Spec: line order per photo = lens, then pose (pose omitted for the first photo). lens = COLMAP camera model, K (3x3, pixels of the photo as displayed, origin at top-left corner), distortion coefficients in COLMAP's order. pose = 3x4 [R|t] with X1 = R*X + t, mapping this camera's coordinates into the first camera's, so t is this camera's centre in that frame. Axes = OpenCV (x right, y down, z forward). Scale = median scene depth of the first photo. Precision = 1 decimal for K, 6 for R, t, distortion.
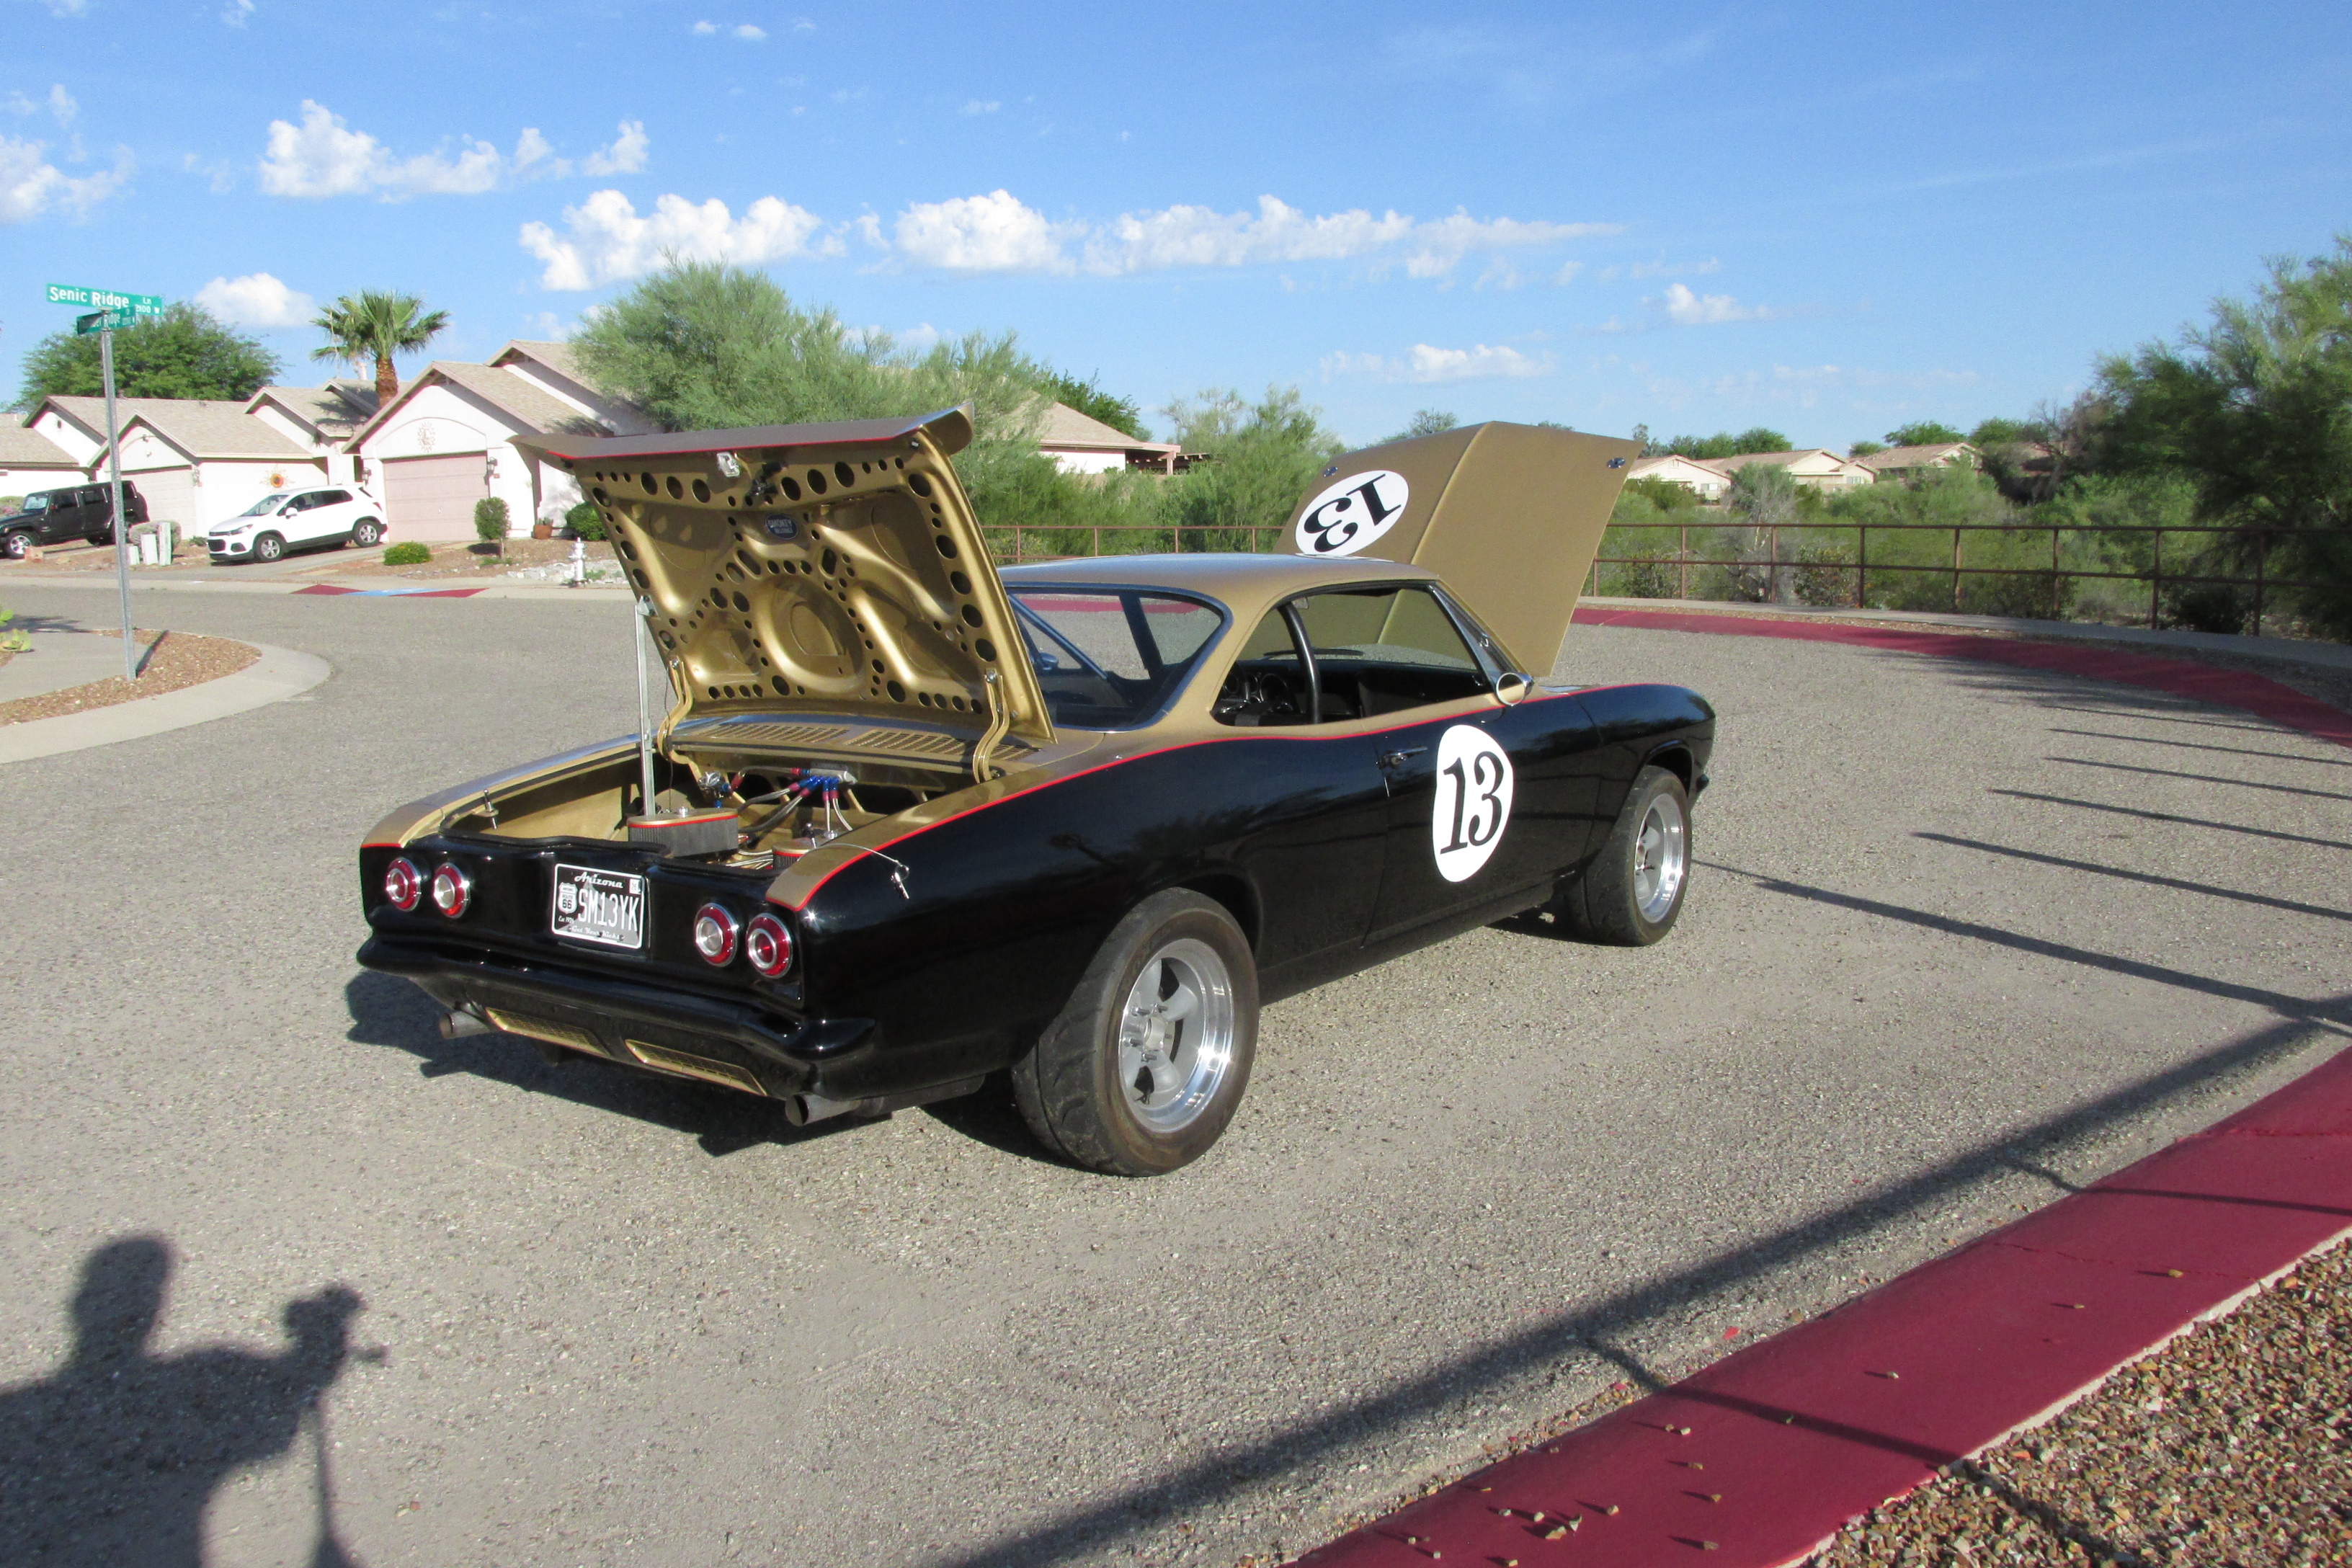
lens RADIAL K [[1981.3, 0, 1168.6], [0, 1981.3, 791.0], [0, 0, 1]] dist [-0.044652, 0.017329]
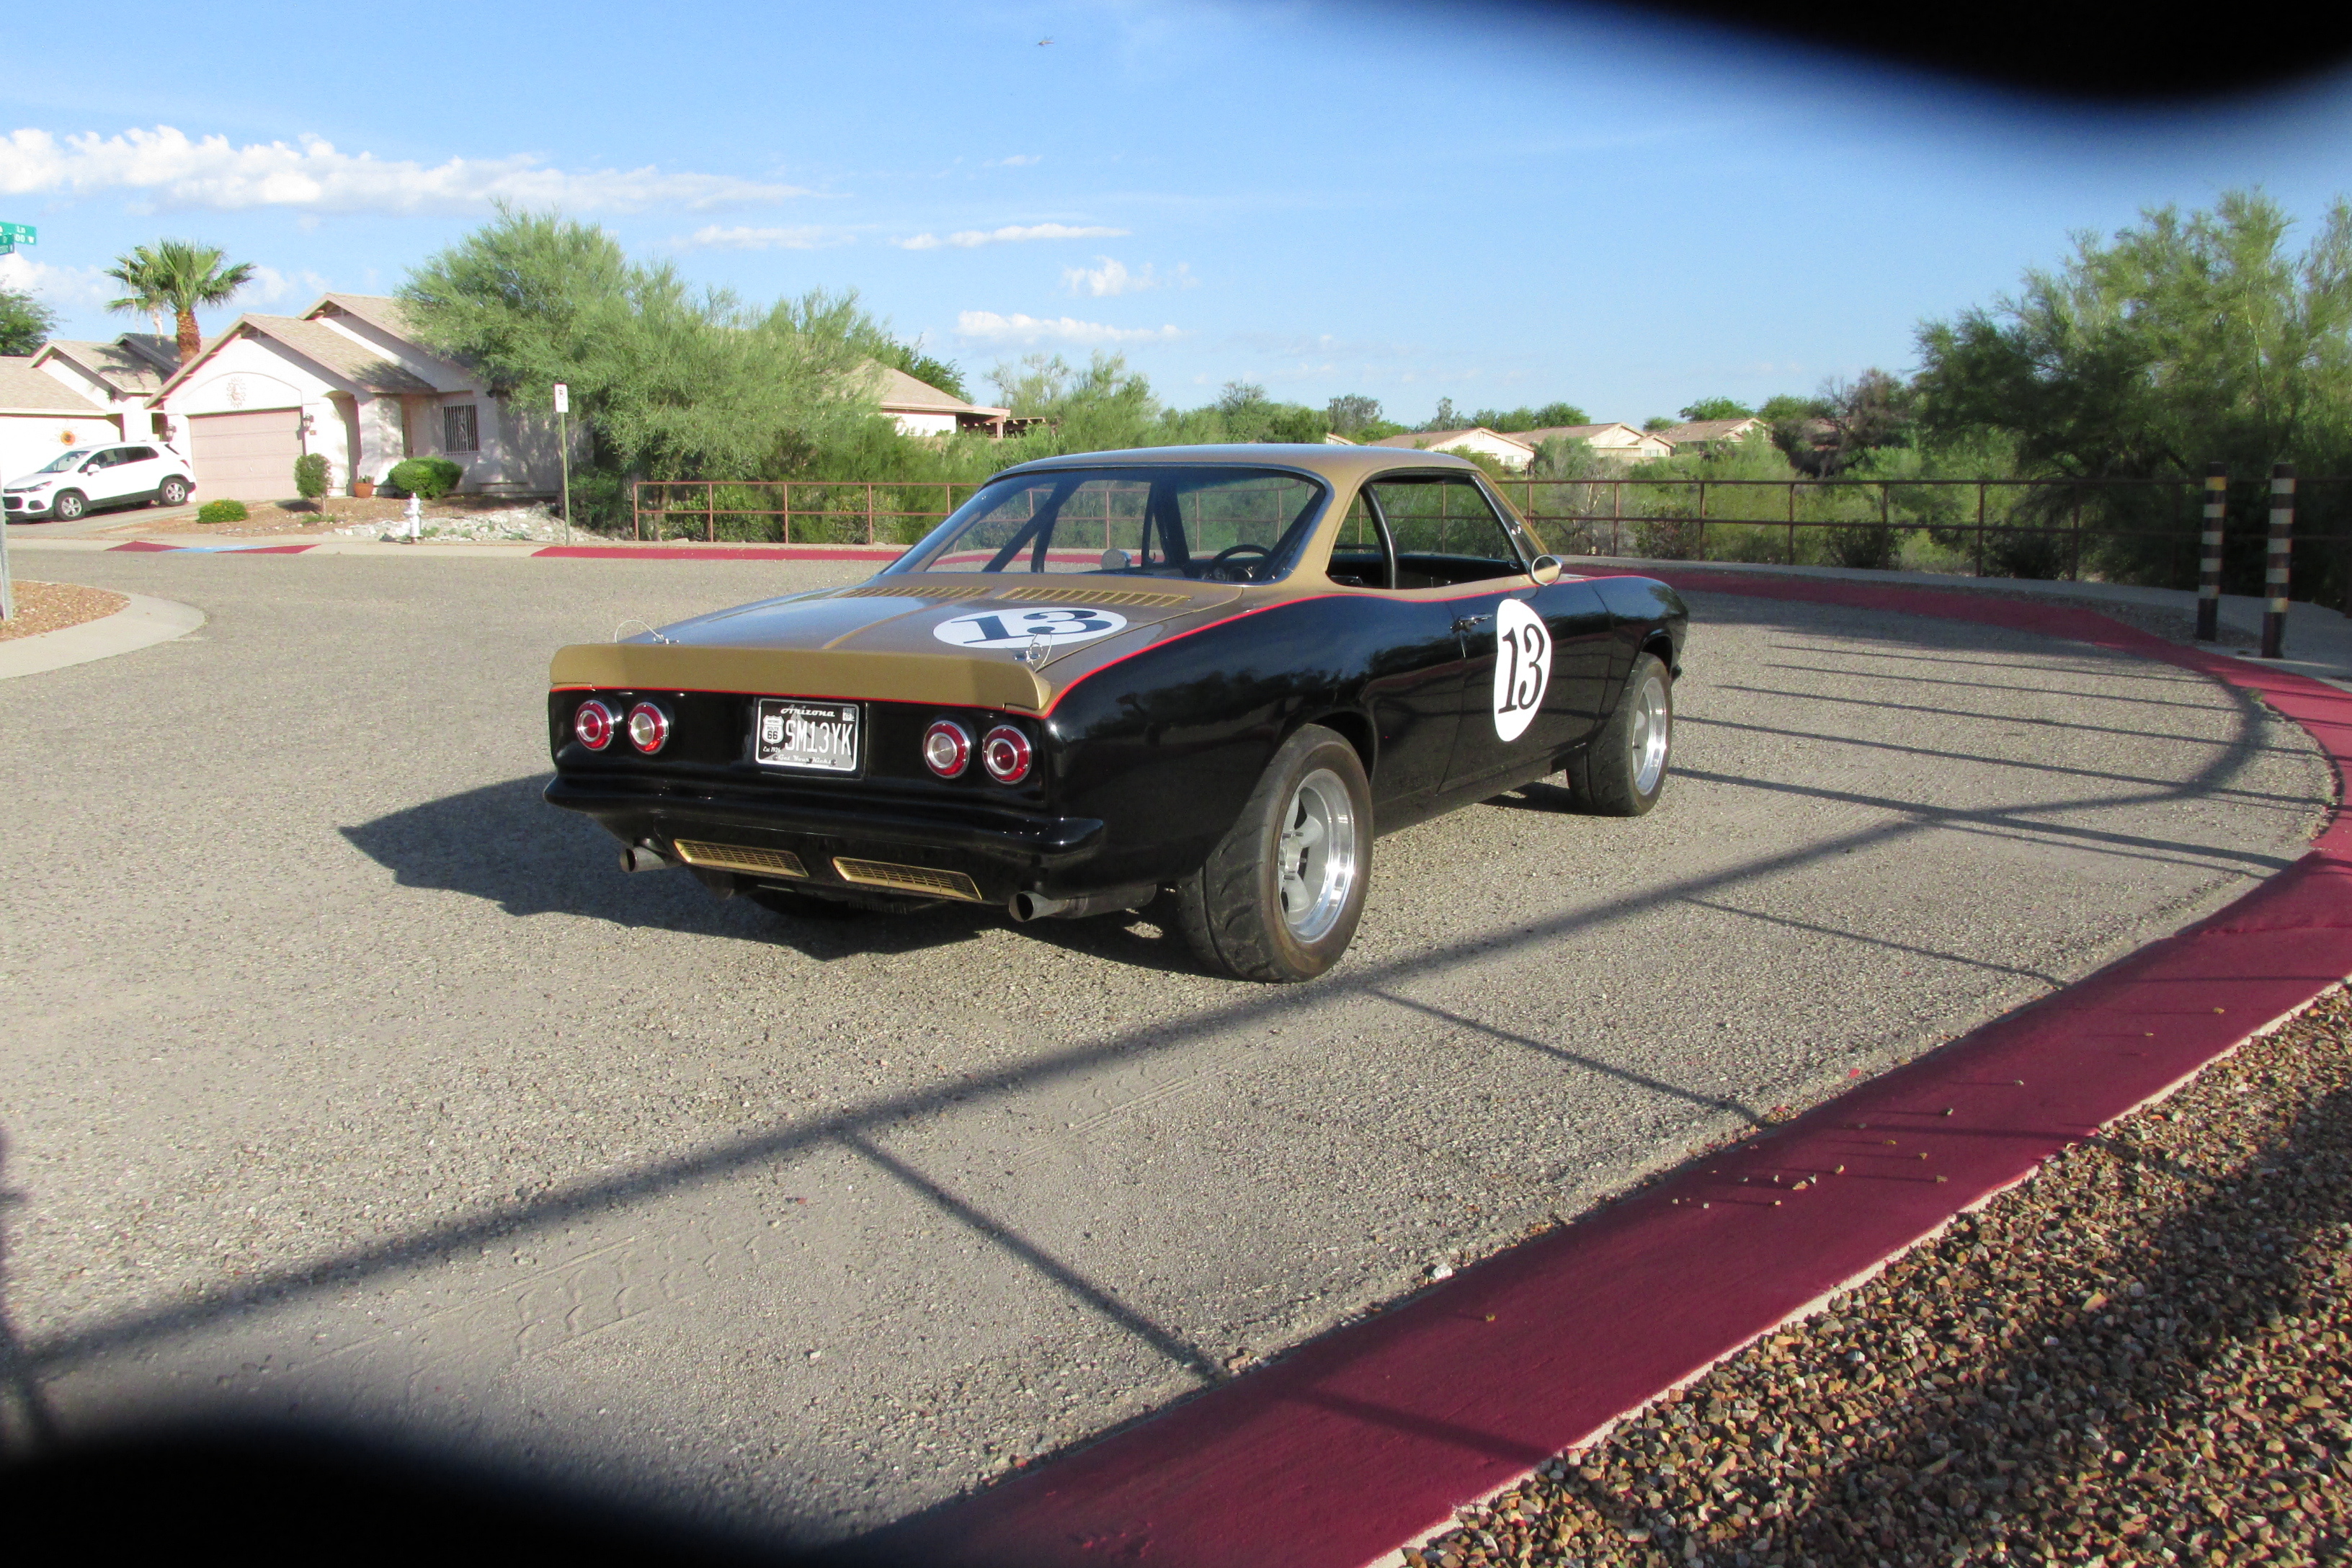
lens RADIAL K [[1981.3, 0, 1176.7], [0, 1981.3, 794.5], [0, 0, 1]] dist [-0.044652, 0.017329]
pose [[0.994800, -0.009601, 0.101398, -0.035029], [0.008035, 0.999842, 0.015842, 0.013360], [-0.101534, -0.014945, 0.994720, -0.018141]]
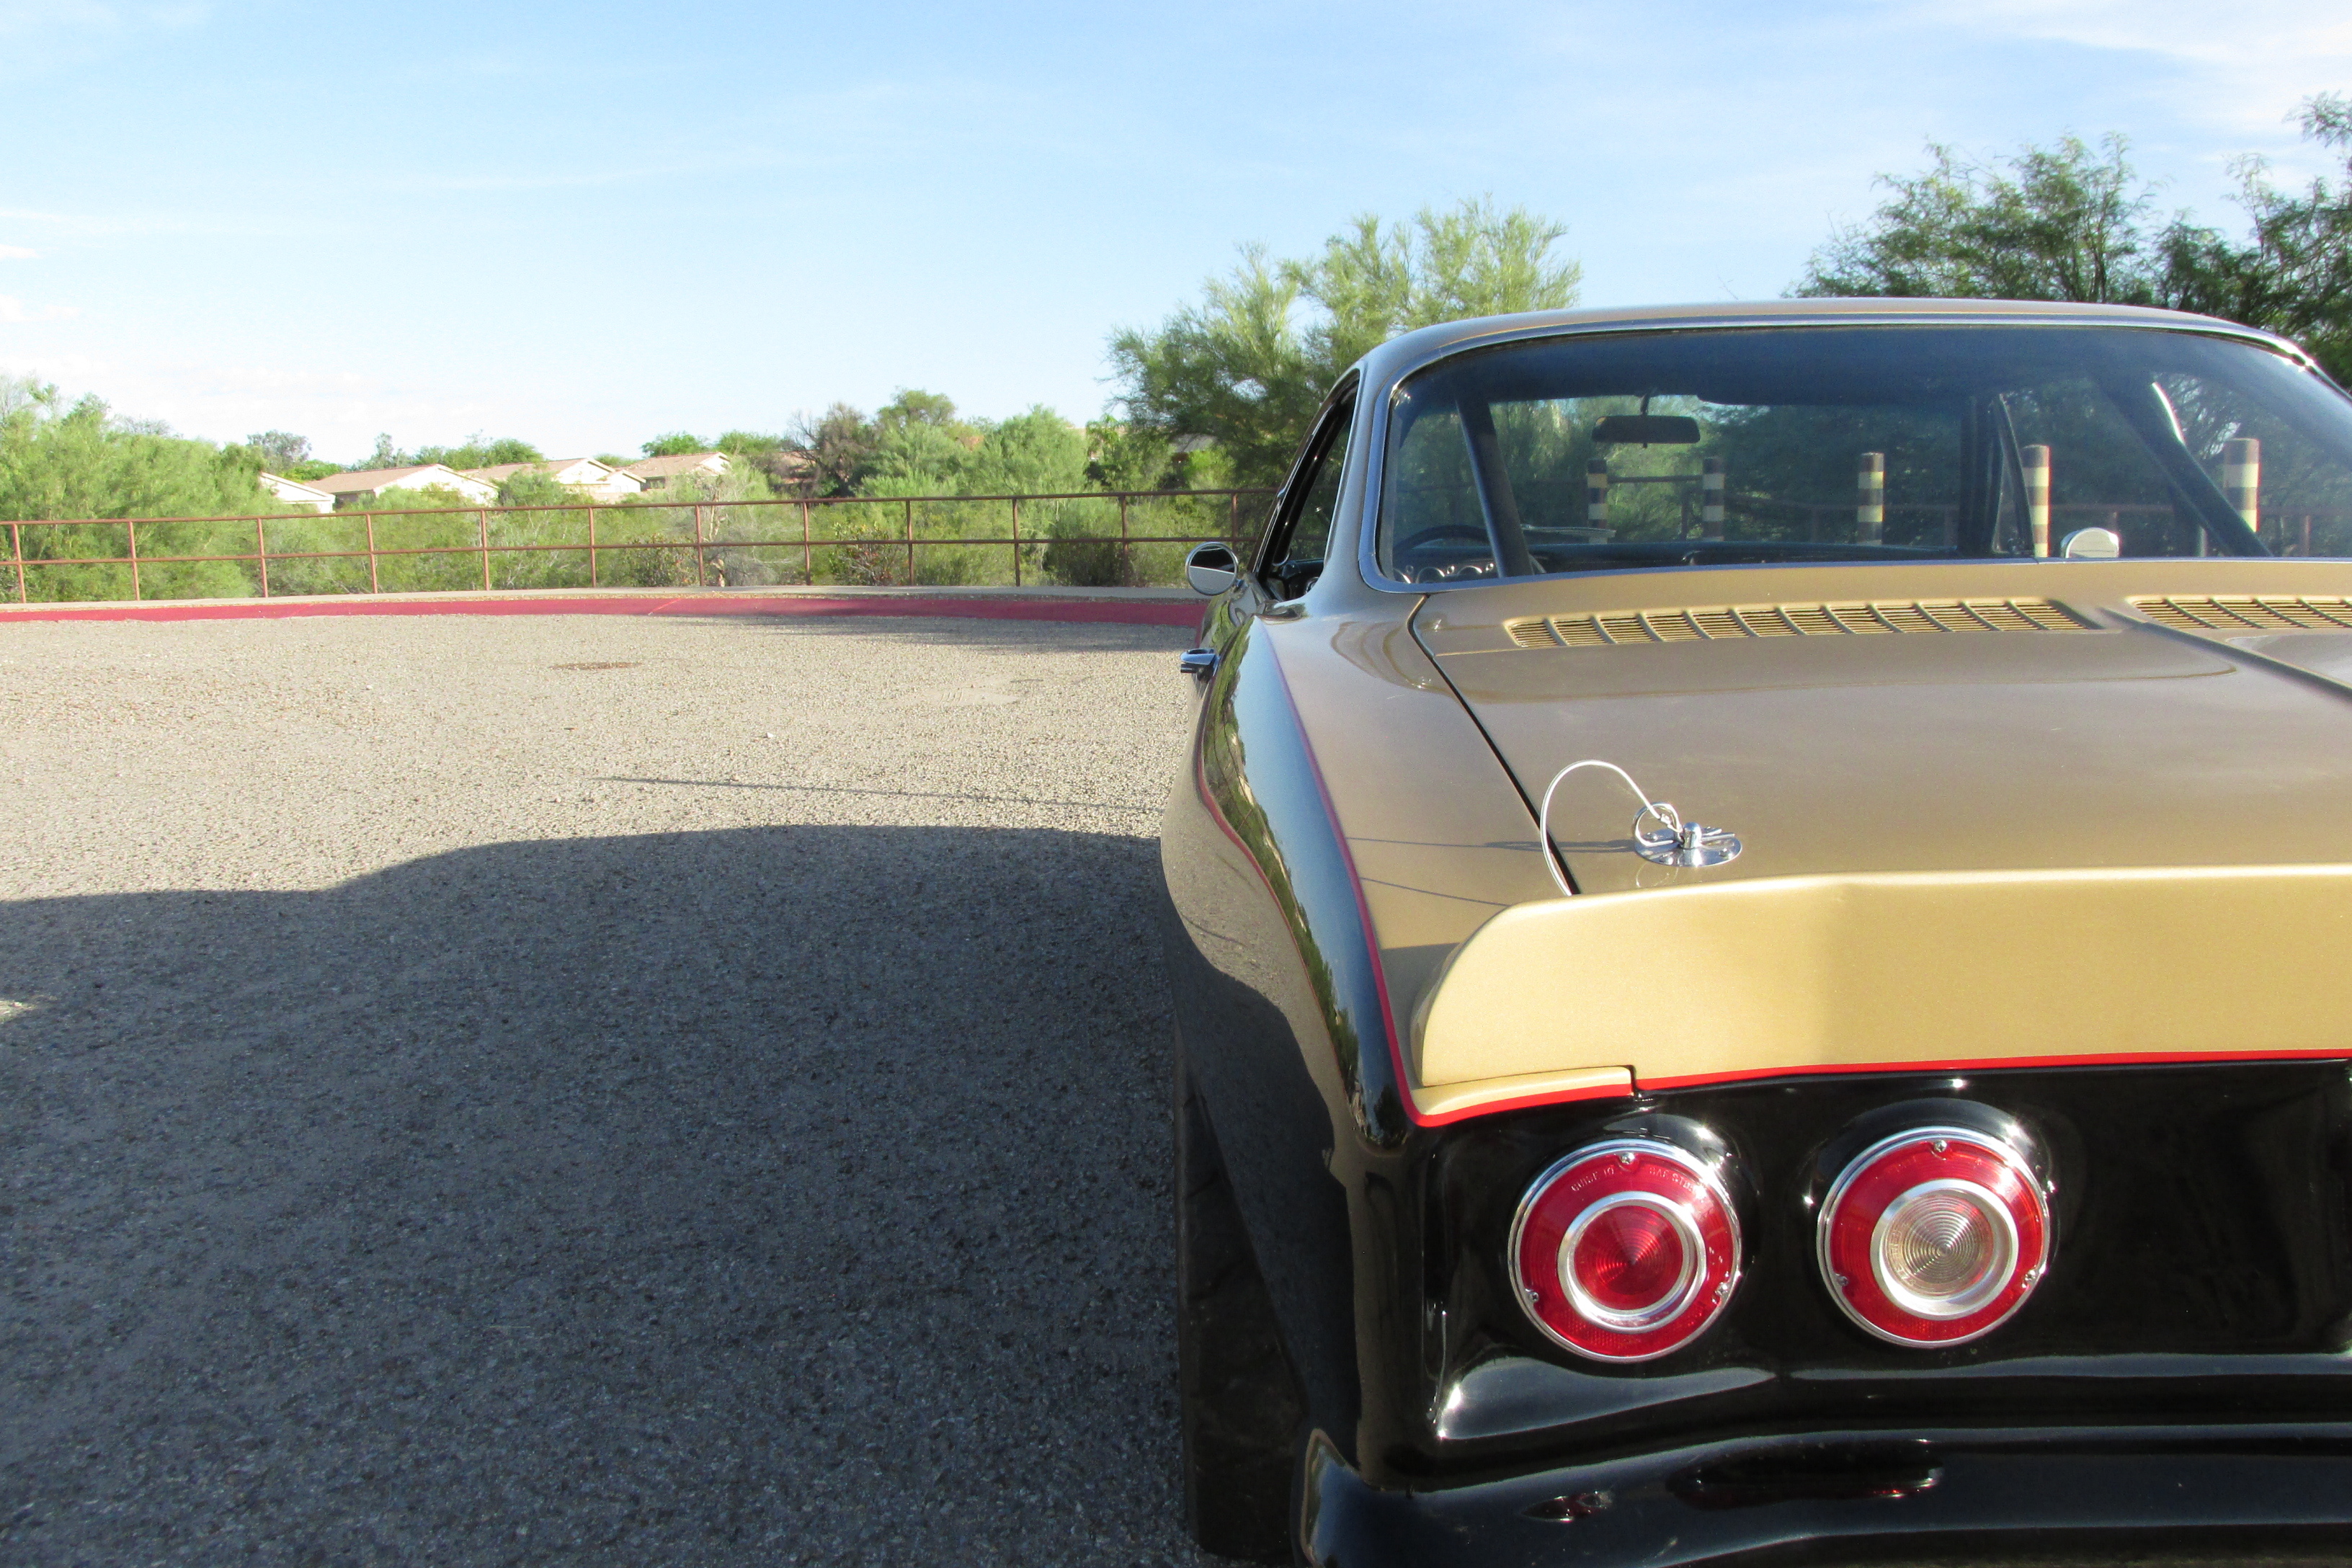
lens RADIAL K [[1981.3, 0, 1162.1], [0, 1981.3, 775.2], [0, 0, 1]] dist [-0.044652, 0.017329]
pose [[0.816473, -0.081732, 0.571569, -0.108667], [0.090485, 0.995811, 0.013142, -0.003753], [-0.570249, 0.040989, 0.820448, 0.158740]]
